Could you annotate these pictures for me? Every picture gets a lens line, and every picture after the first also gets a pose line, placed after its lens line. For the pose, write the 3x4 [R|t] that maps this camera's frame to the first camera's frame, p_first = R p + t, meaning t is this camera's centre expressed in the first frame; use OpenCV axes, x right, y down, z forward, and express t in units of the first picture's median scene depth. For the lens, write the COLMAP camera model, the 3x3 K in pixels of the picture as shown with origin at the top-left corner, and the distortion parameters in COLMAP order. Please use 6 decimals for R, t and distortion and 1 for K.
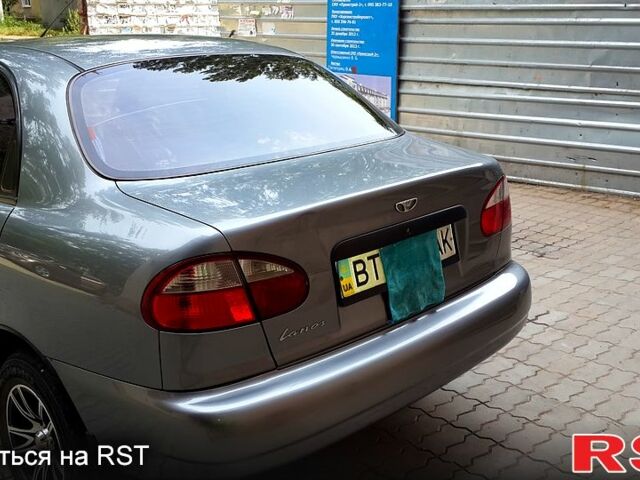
lens RADIAL K [[772.3, 0, 316.9], [0, 772.3, 237.5], [0, 0, 1]] dist [0.023181, 0.000000]
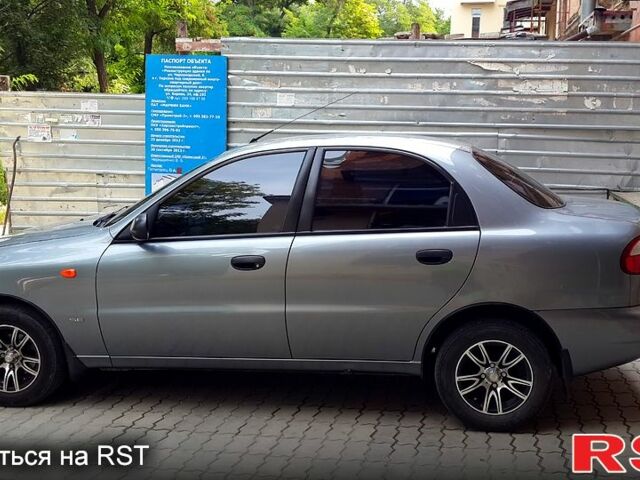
lens RADIAL K [[772.3, 0, 320.9], [0, 772.3, 242.2], [0, 0, 1]] dist [0.023181, 0.000000]
pose [[0.813226, -0.062873, 0.578542, -0.452779], [0.141619, 0.985641, -0.091952, 0.025142], [-0.564454, 0.156710, 0.810453, -0.039843]]
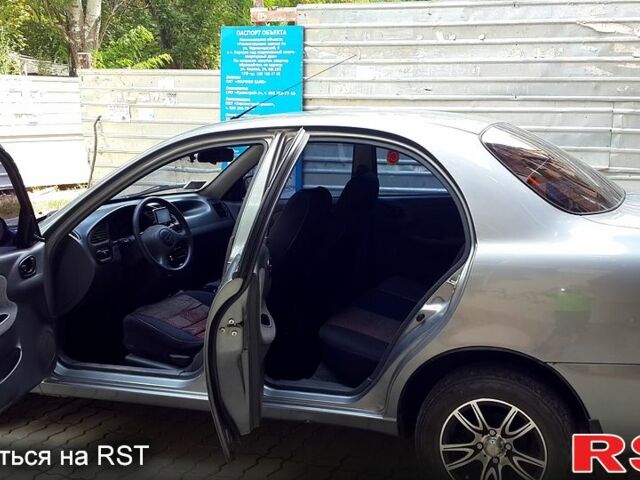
lens RADIAL K [[772.3, 0, 320.9], [0, 772.3, 237.2], [0, 0, 1]] dist [0.023181, 0.000000]
pose [[0.913949, -0.054433, 0.402163, -0.301788], [0.100502, 0.990454, -0.094339, 0.010279], [-0.393189, 0.126639, 0.910695, 0.004005]]
